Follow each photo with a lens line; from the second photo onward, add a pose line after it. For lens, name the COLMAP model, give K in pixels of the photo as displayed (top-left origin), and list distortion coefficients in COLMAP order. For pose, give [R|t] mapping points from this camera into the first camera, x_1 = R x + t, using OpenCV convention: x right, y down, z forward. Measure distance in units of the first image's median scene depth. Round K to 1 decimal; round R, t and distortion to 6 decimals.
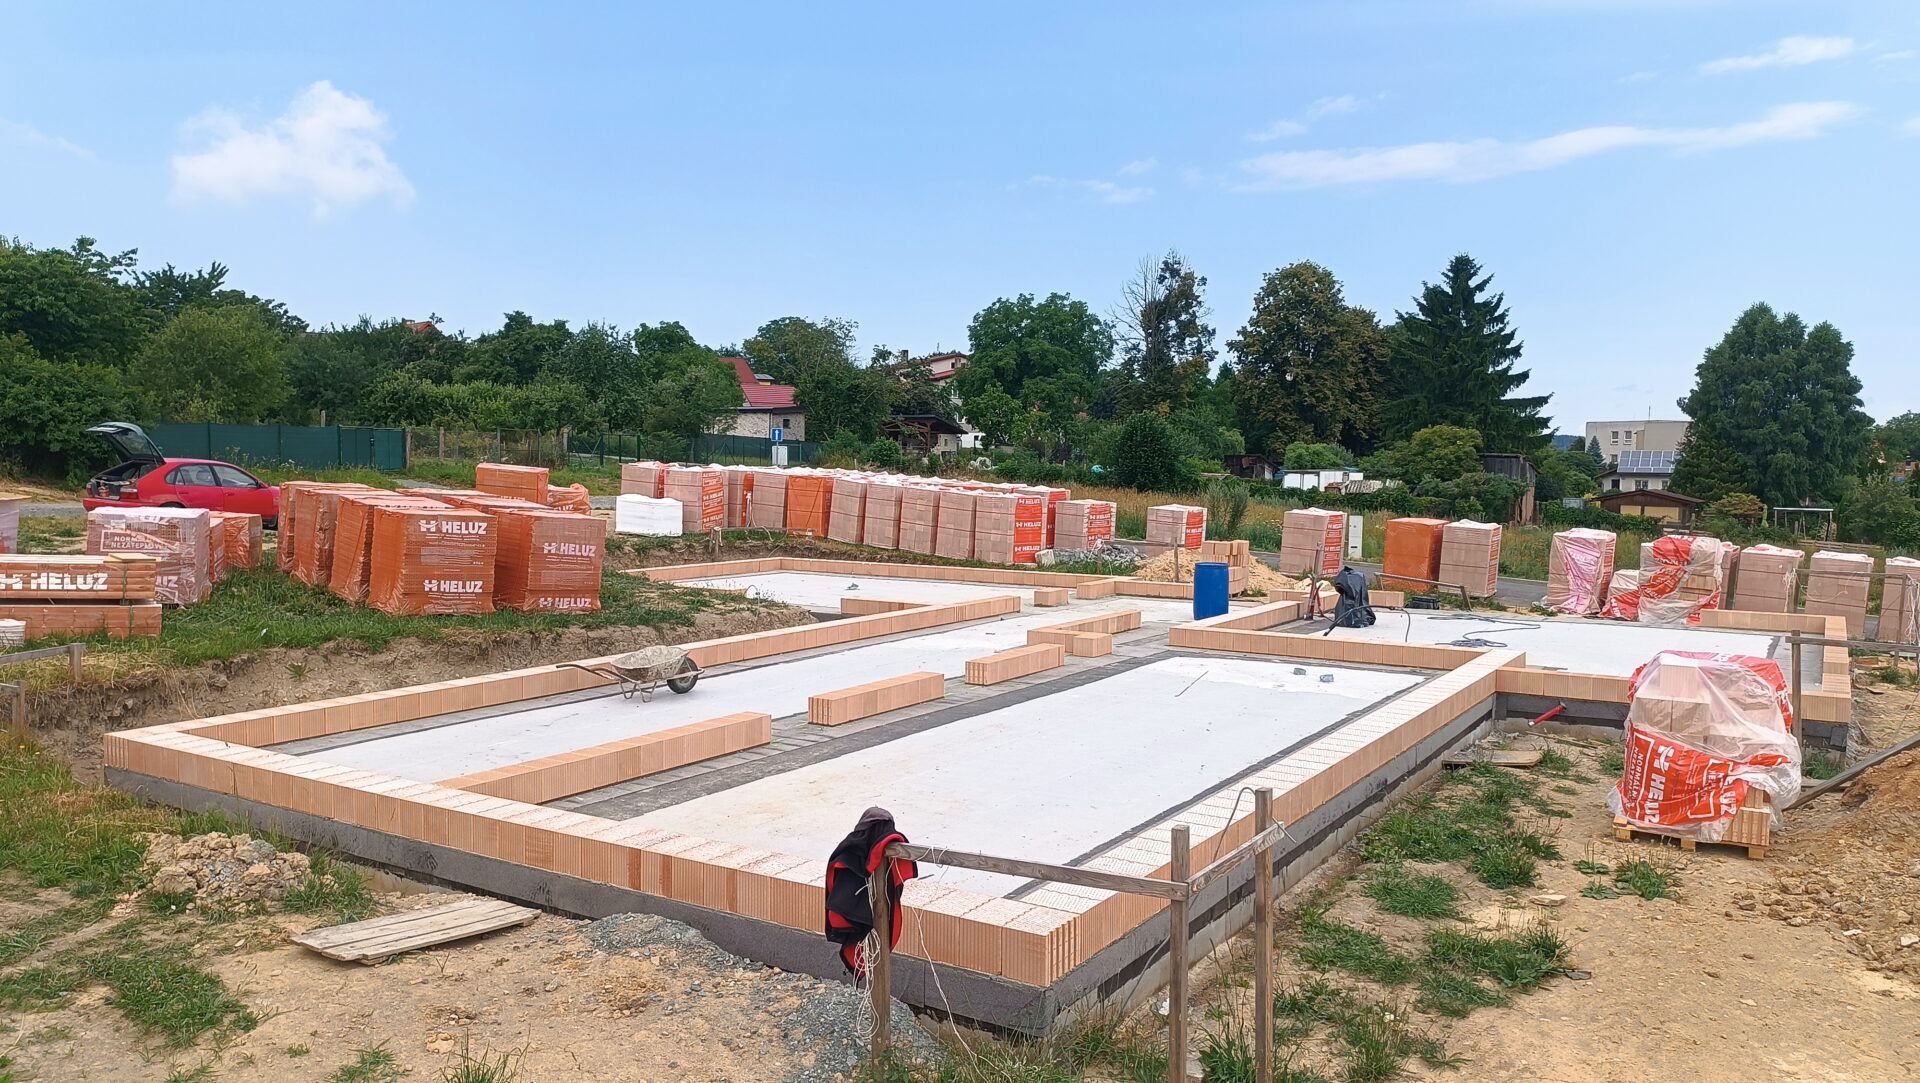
lens RADIAL K [[1393.9, 0, 960.0], [0, 1393.9, 541.5], [0, 0, 1]] dist [0.129800, -0.159241]
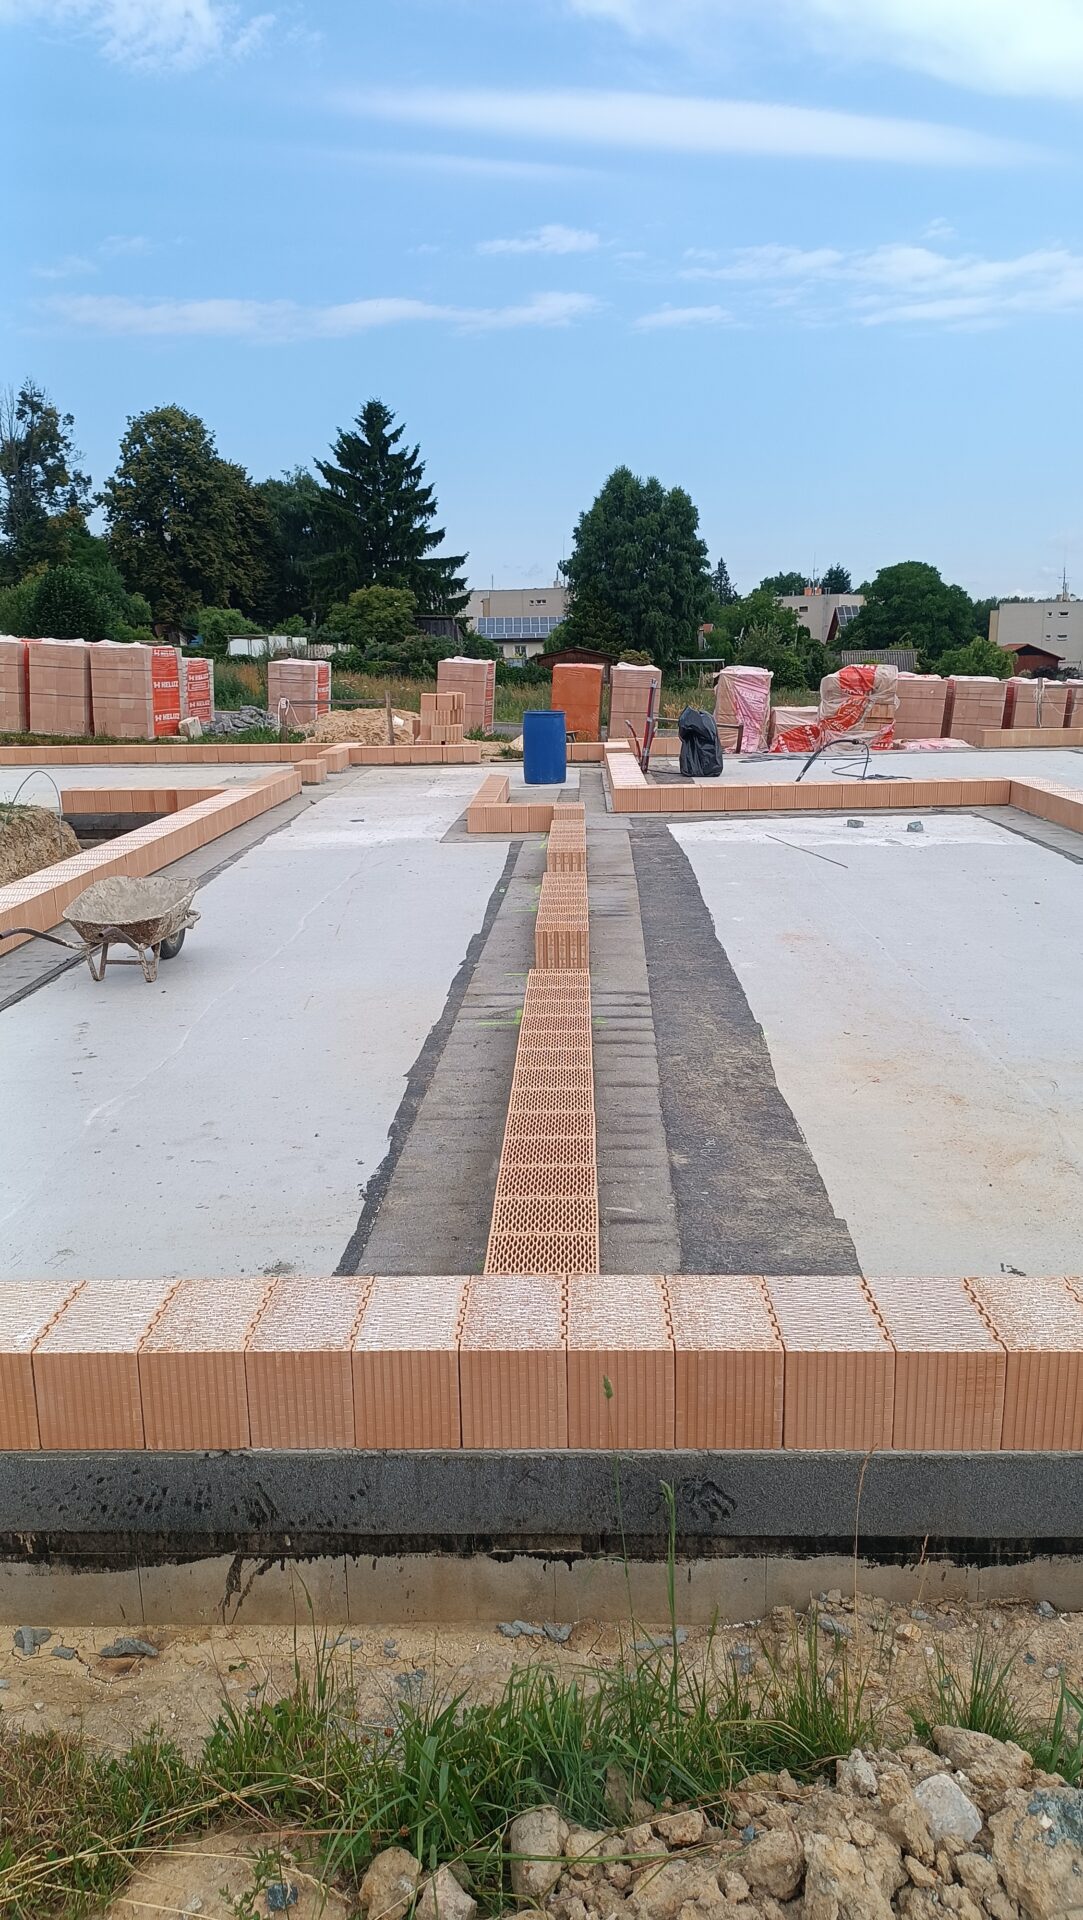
lens RADIAL K [[1361.7, 0, 455.4], [0, 1361.7, 955.4], [0, 0, 1]] dist [0.123975, -0.316783]
pose [[0.858942, -0.134238, 0.494164, -0.105537], [0.053756, 0.983334, 0.173682, 0.006011], [-0.509243, -0.122618, 0.851843, 0.140335]]
